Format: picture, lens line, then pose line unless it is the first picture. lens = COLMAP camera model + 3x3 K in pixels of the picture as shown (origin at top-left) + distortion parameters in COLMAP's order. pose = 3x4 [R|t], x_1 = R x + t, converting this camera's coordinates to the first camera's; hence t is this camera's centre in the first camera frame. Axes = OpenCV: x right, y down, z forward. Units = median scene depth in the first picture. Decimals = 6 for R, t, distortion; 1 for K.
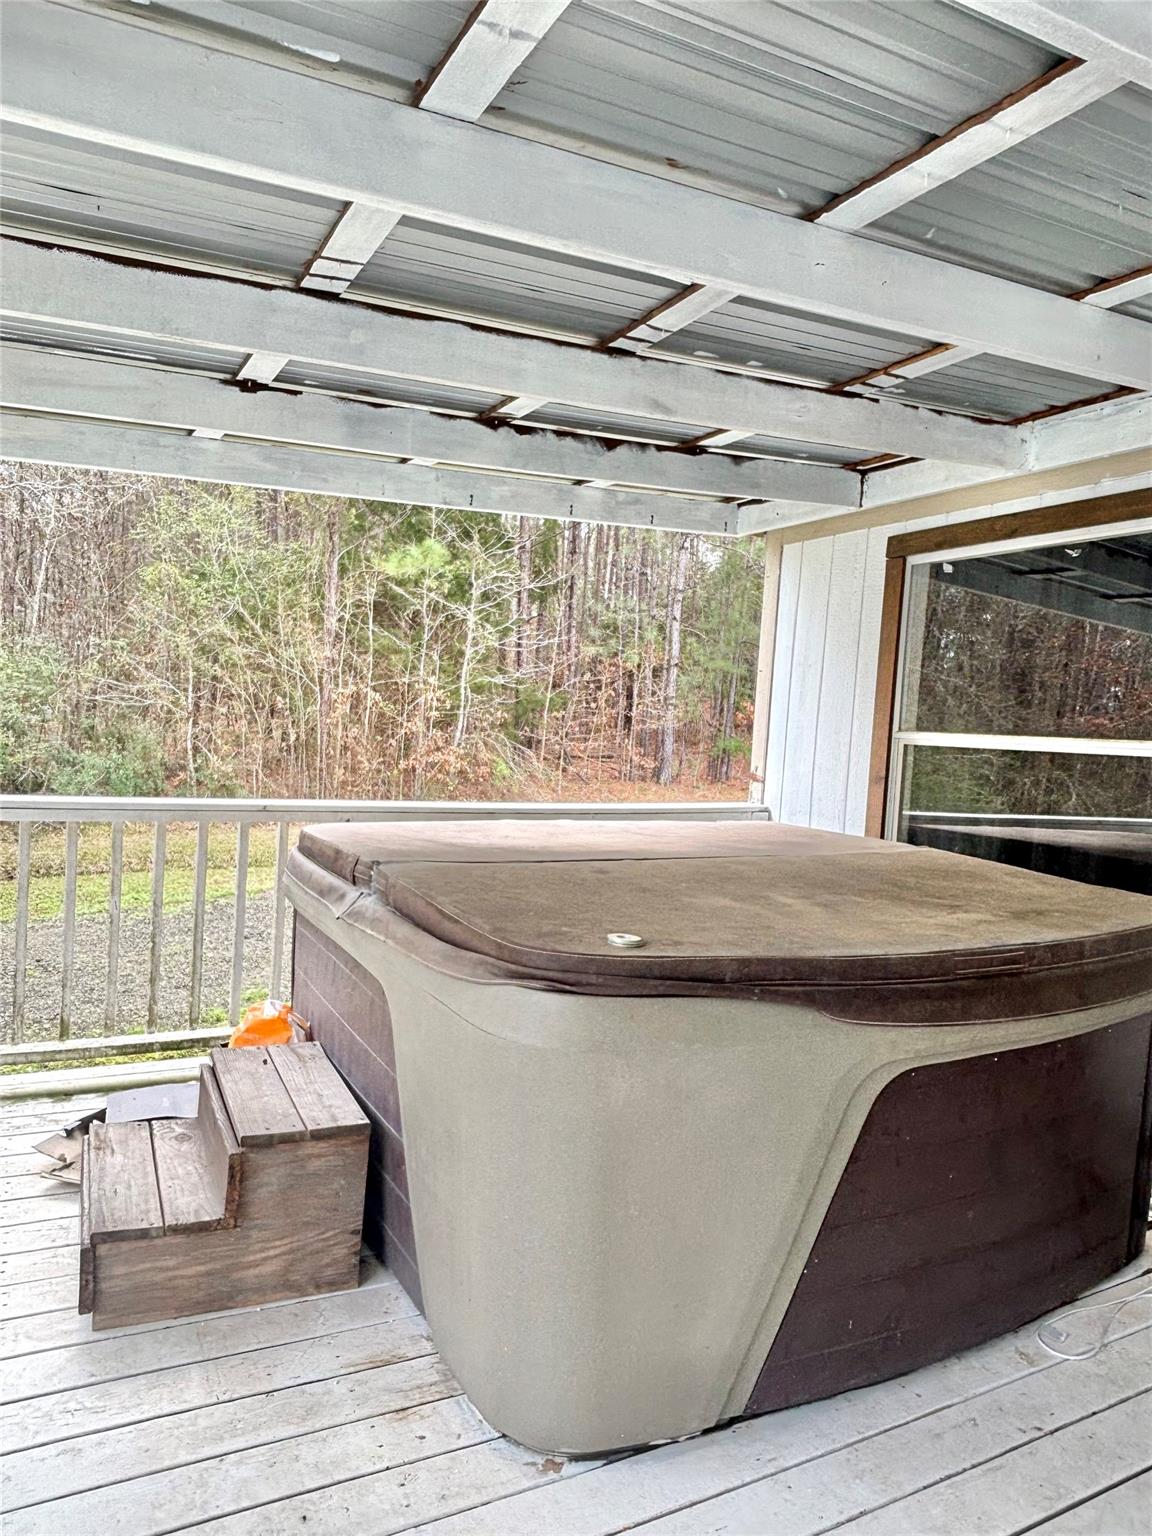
lens RADIAL K [[988.1, 0, 576.0], [0, 988.1, 768.0], [0, 0, 1]] dist [0.054770, 0.000446]
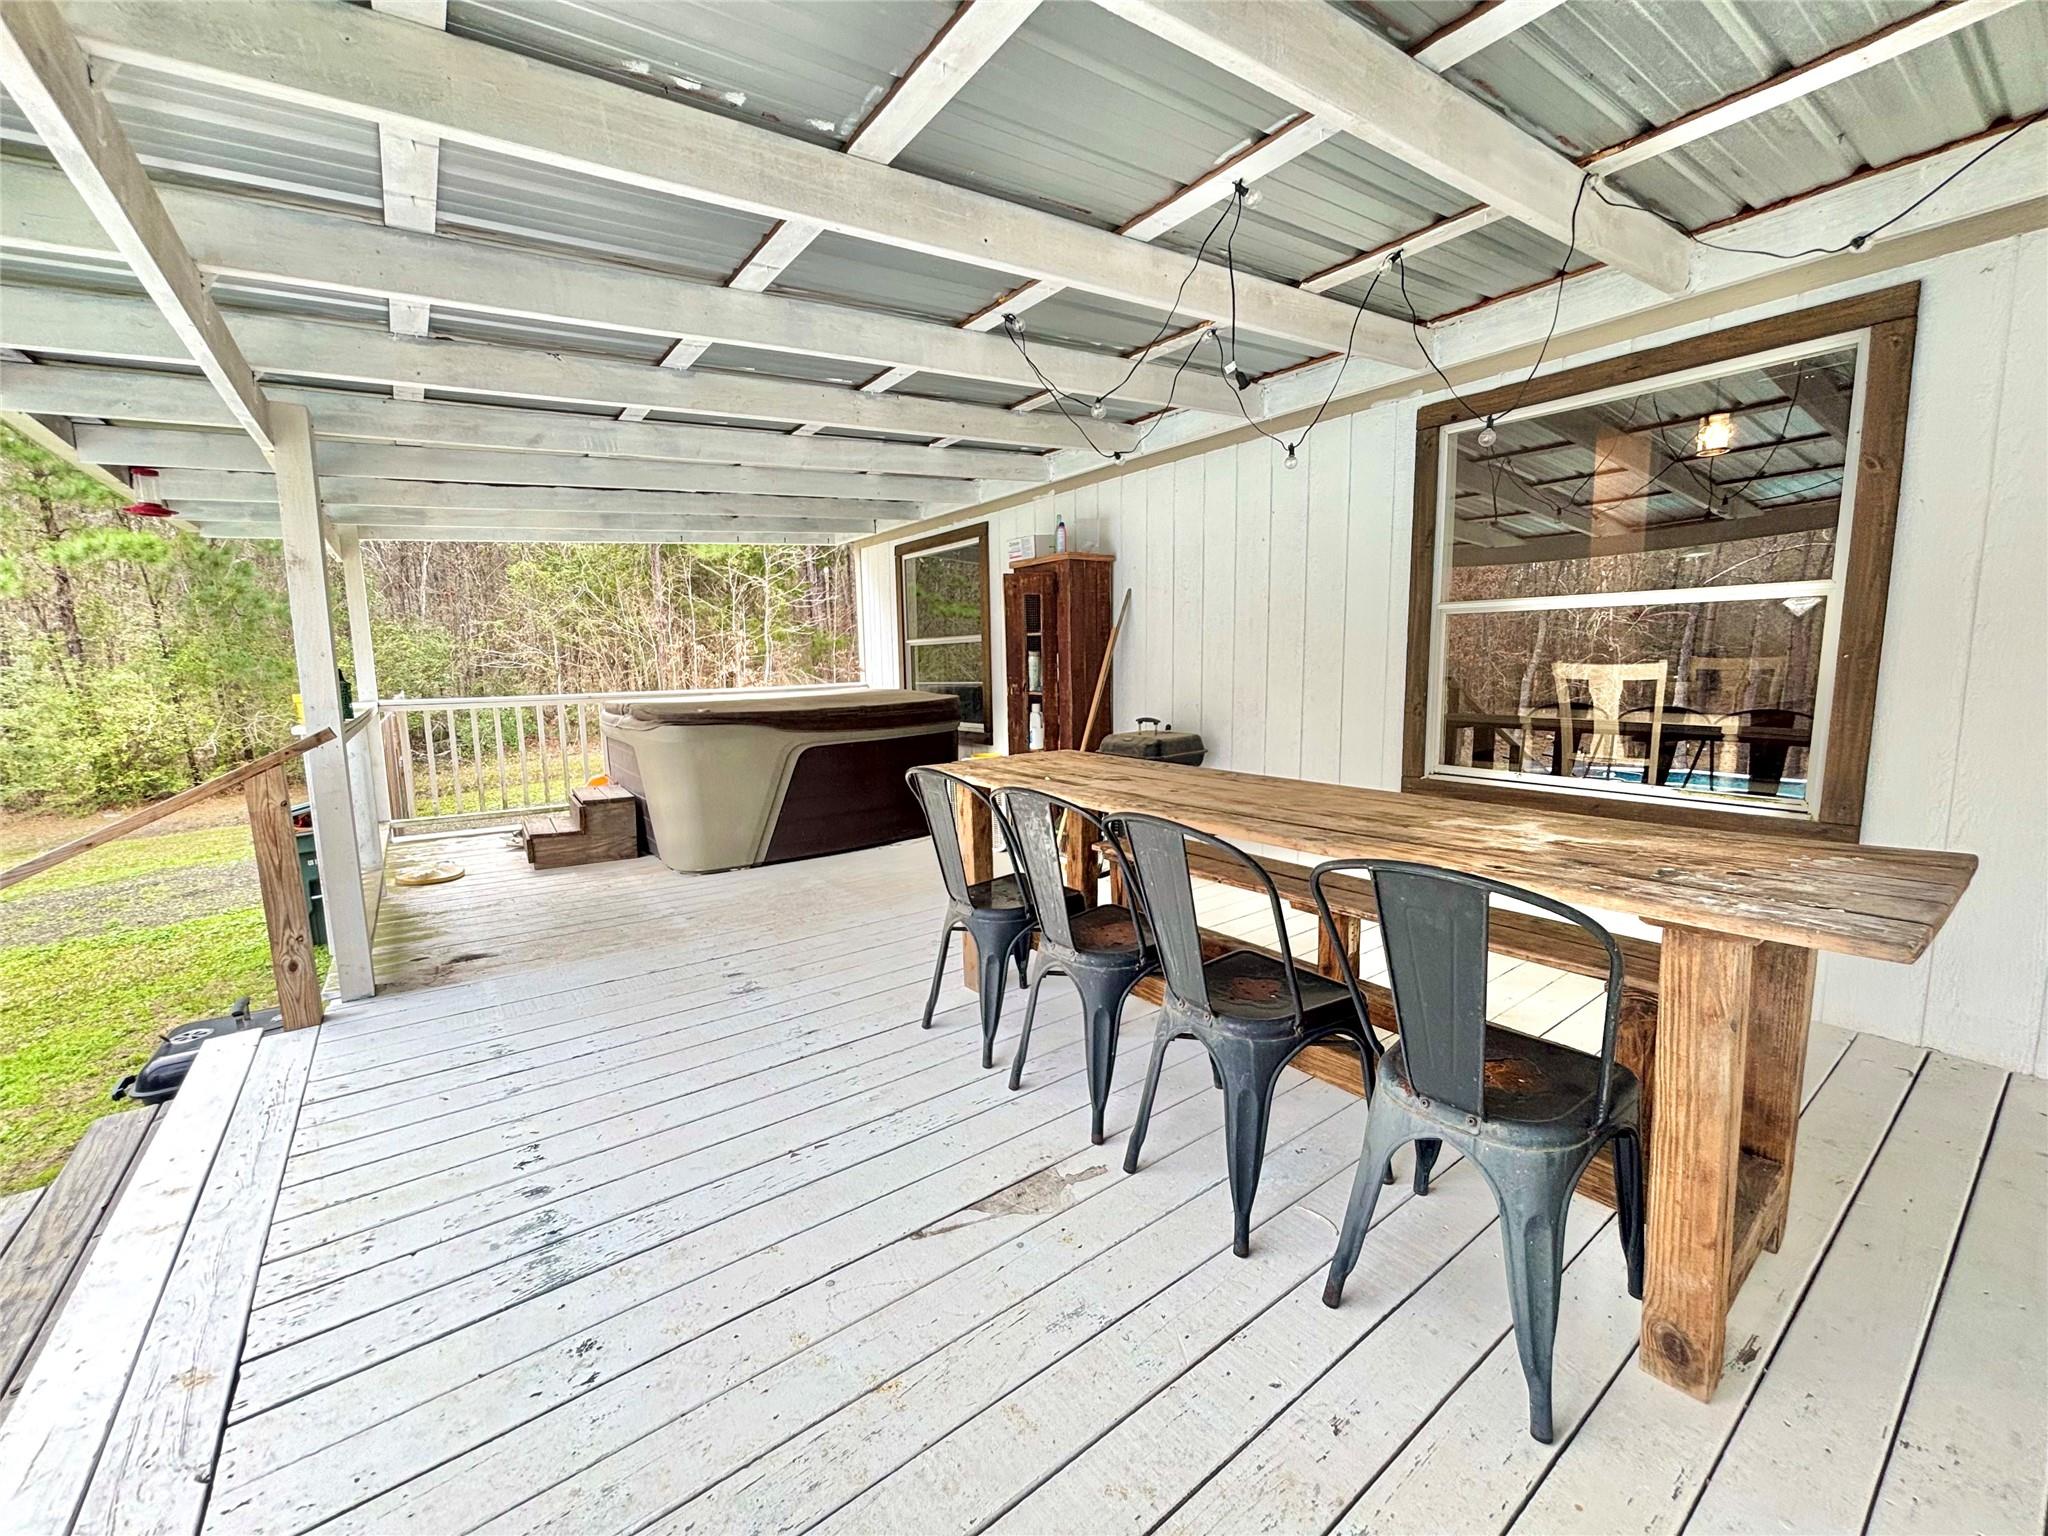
lens RADIAL K [[824.2, 0, 1024.0], [0, 824.2, 768.0], [0, 0, 1]] dist [0.002640, -0.000920]
pose [[0.987827, -0.092374, 0.125160, 0.083817], [0.081143, 0.992443, 0.092044, 0.023488], [-0.132717, -0.080768, 0.987858, -0.198997]]
